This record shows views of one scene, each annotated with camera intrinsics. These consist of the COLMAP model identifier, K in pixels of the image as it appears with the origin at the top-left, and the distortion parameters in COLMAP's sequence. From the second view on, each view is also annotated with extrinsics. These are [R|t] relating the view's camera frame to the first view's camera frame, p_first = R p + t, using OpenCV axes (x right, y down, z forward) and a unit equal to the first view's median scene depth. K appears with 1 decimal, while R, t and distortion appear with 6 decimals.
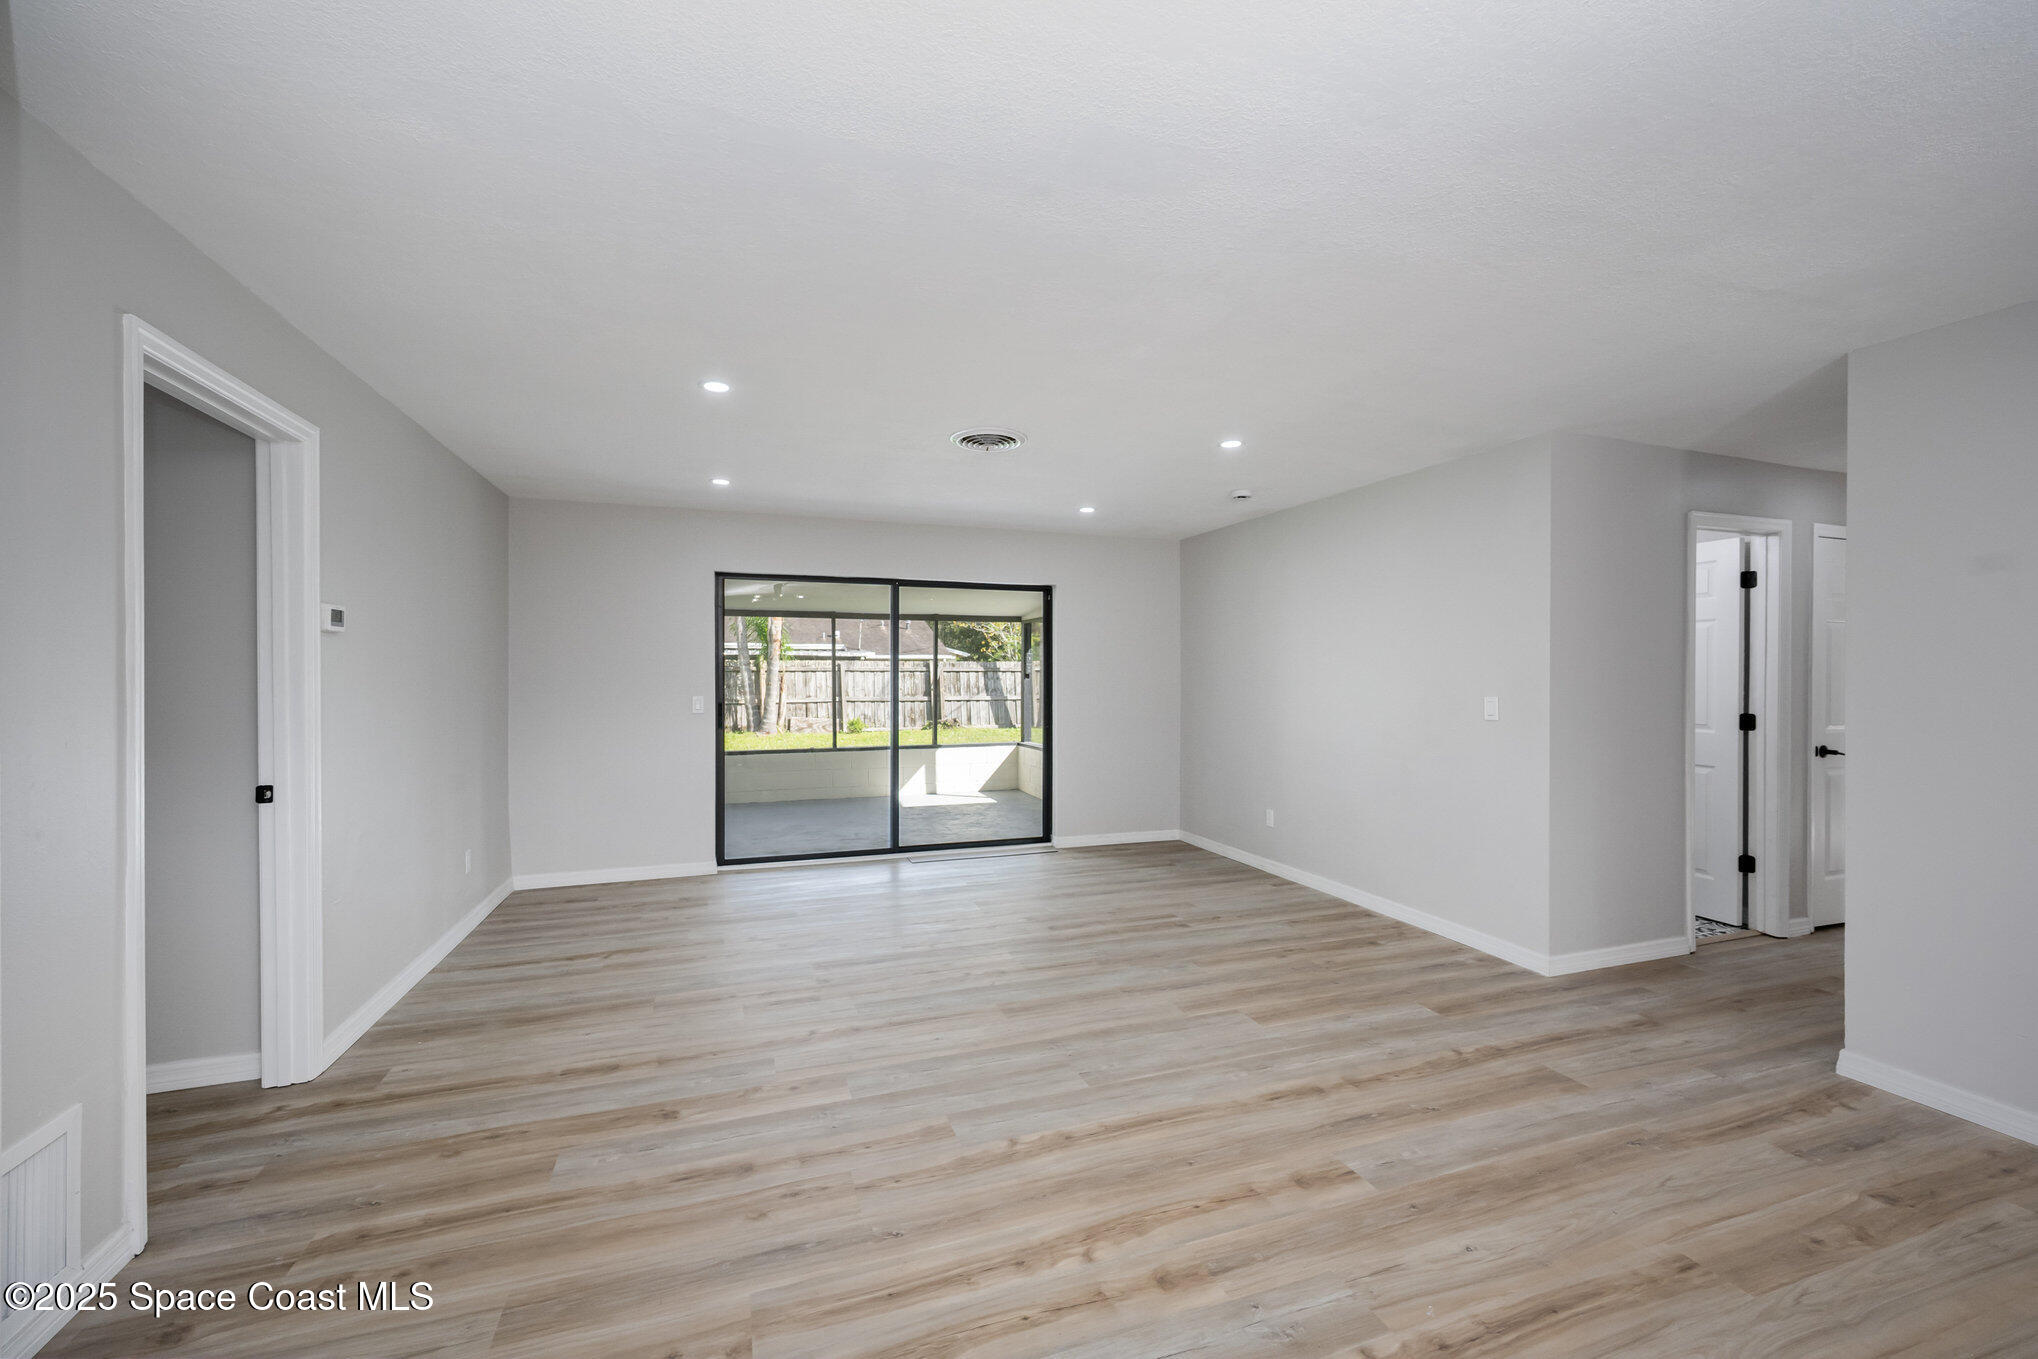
lens RADIAL K [[807.3, 0, 1011.9], [0, 807.3, 675.0], [0, 0, 1]] dist [0.003258, 0.000490]
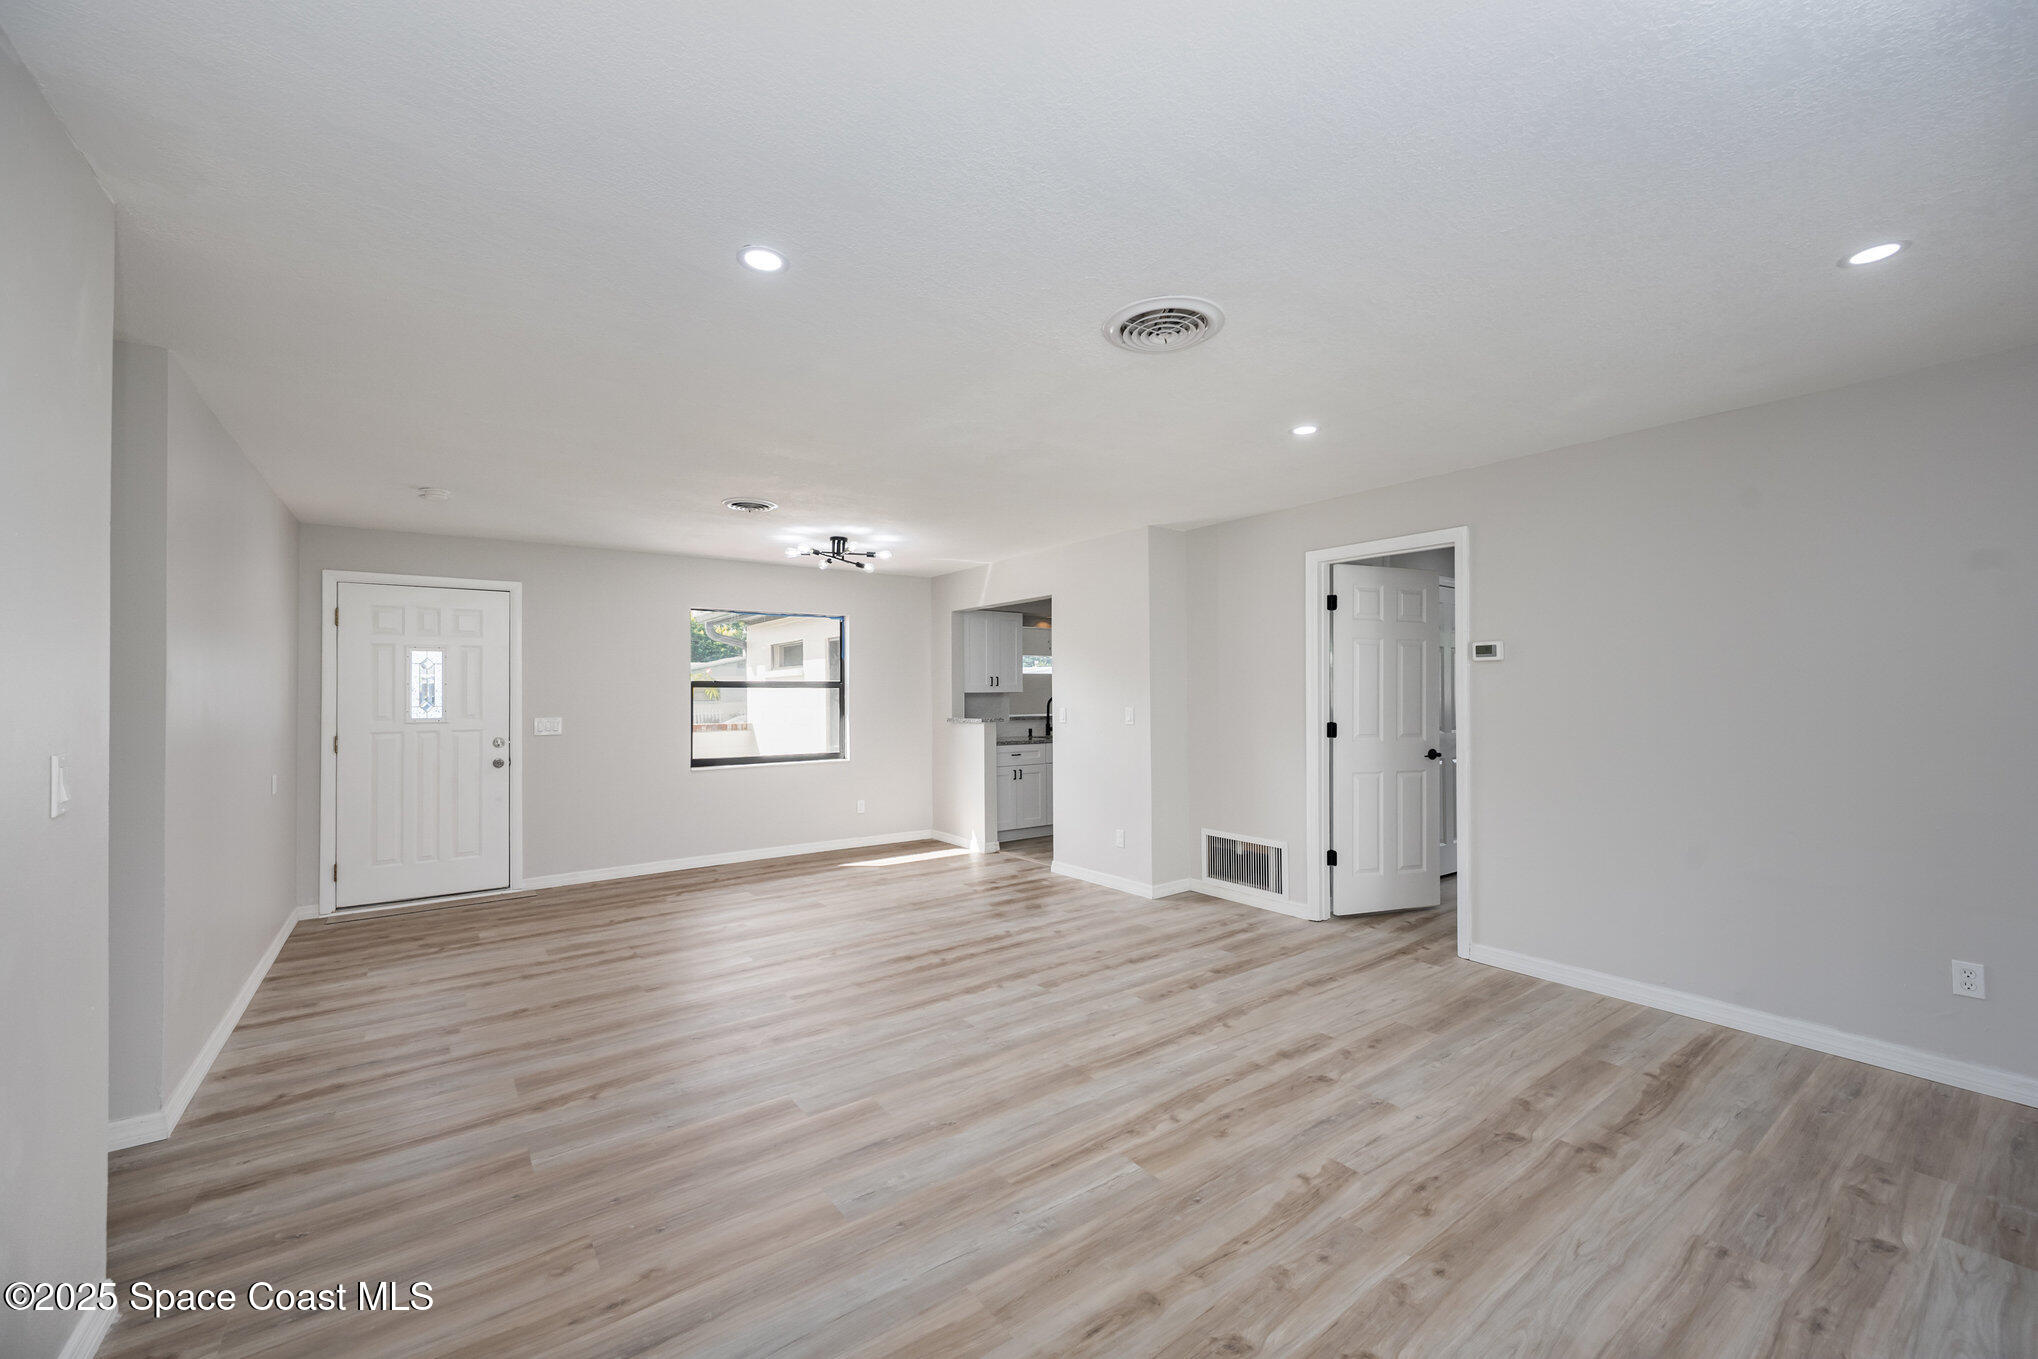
lens RADIAL K [[807.3, 0, 1026.3], [0, 807.3, 696.2], [0, 0, 1]] dist [0.003258, 0.000490]
pose [[-0.952888, 0.007719, -0.303223, 0.272441], [0.006954, 0.999969, 0.003600, -0.003185], [0.303242, 0.001321, -0.952913, 1.594426]]
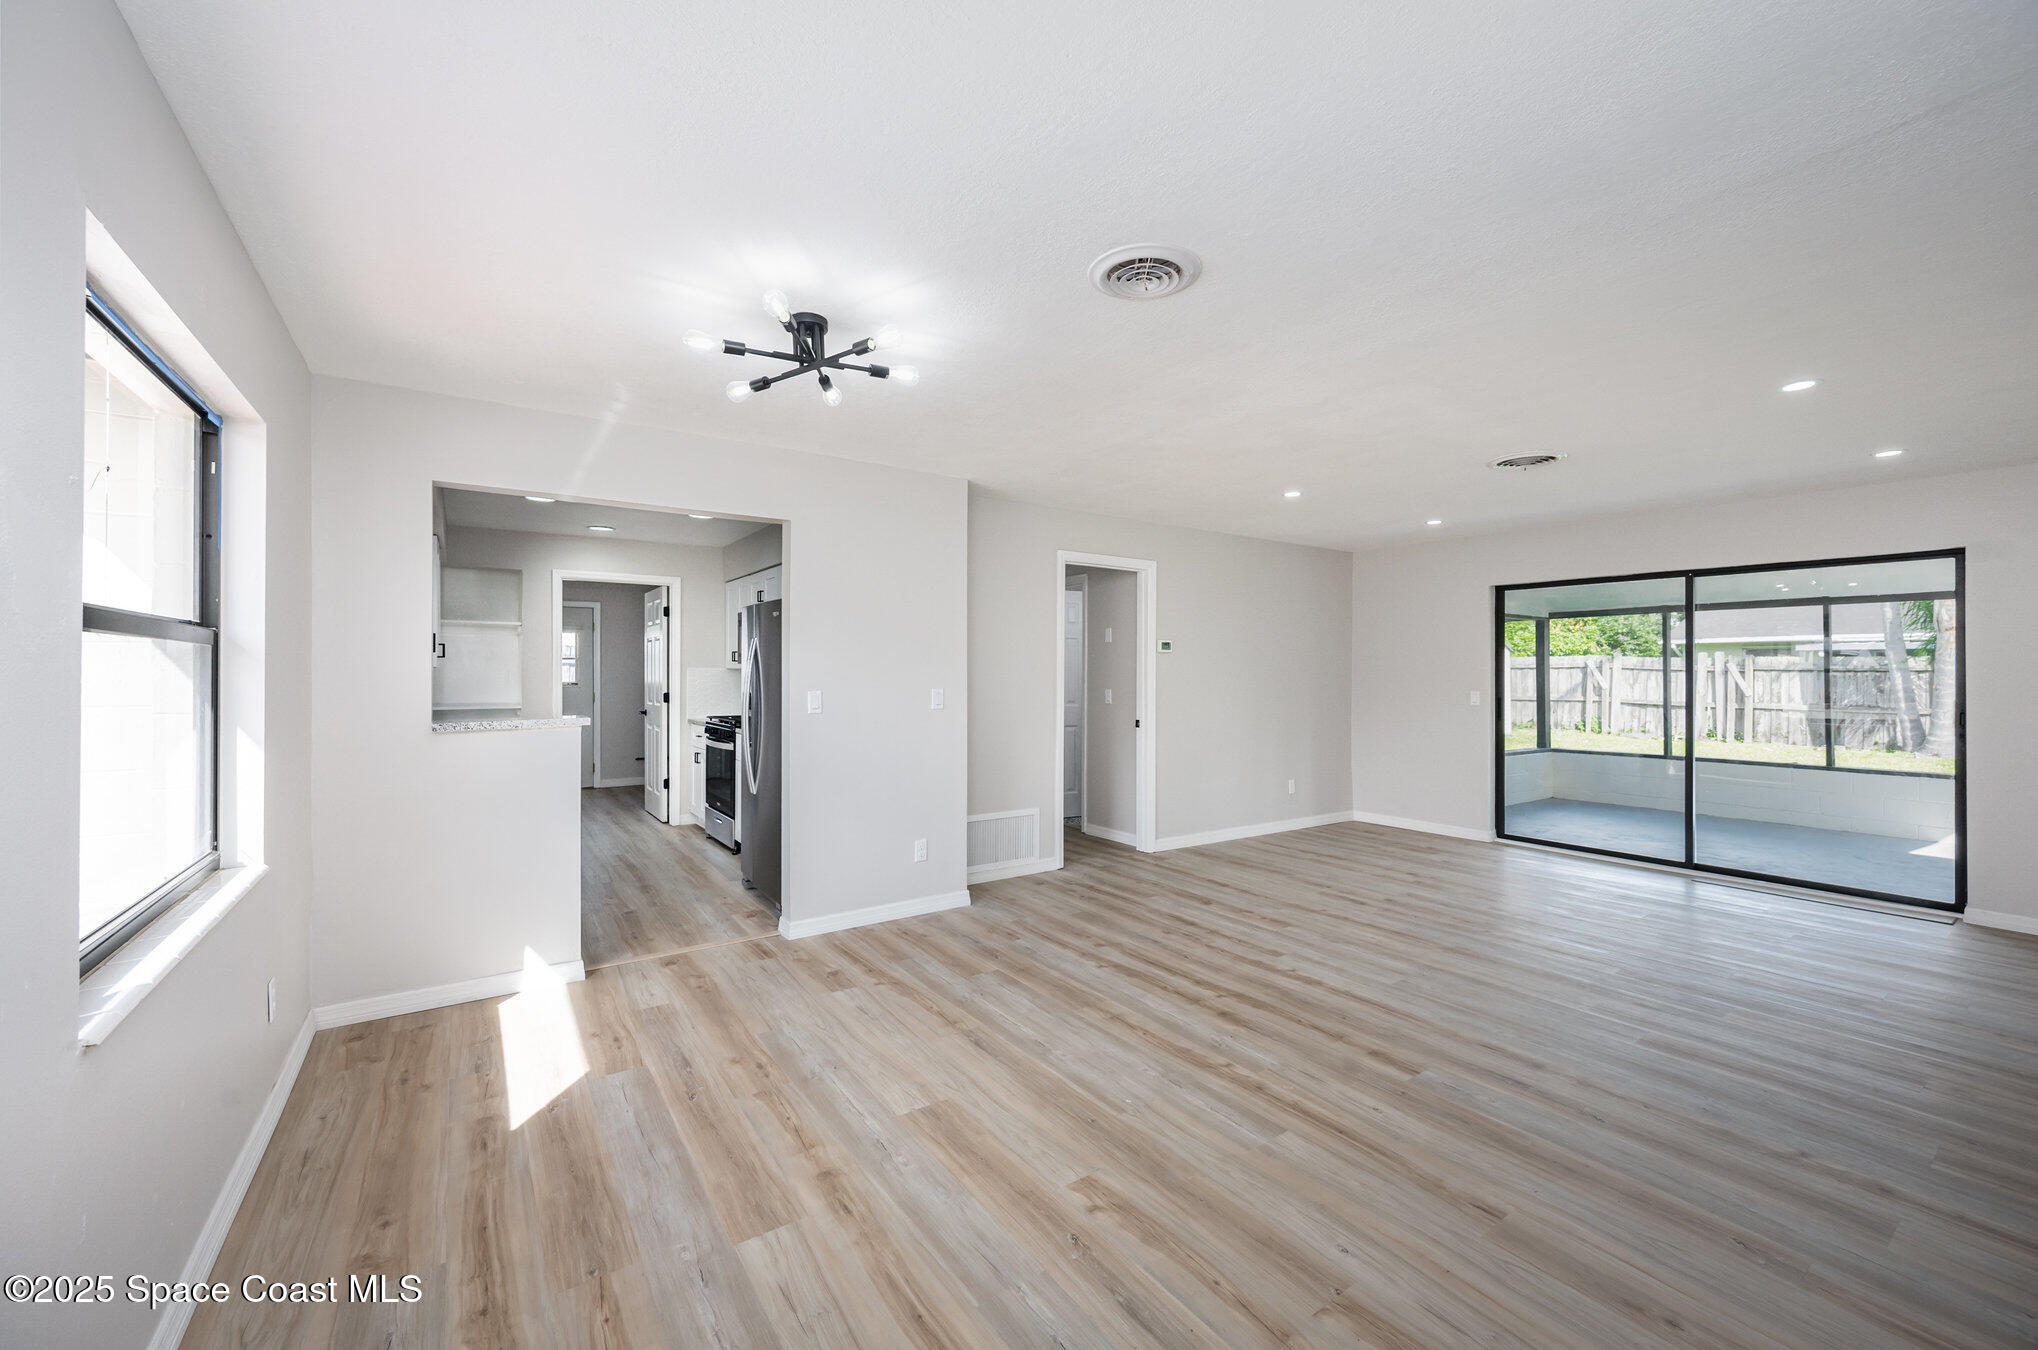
lens RADIAL K [[797.2, 0, 1030.4], [0, 797.2, 671.8], [0, 0, 1]] dist [-0.000768, 0.000094]
pose [[0.274358, -0.000785, -0.961627, 0.842157], [-0.003835, 0.999991, -0.001910, 0.003178], [0.961620, 0.004212, 0.274352, 0.054428]]
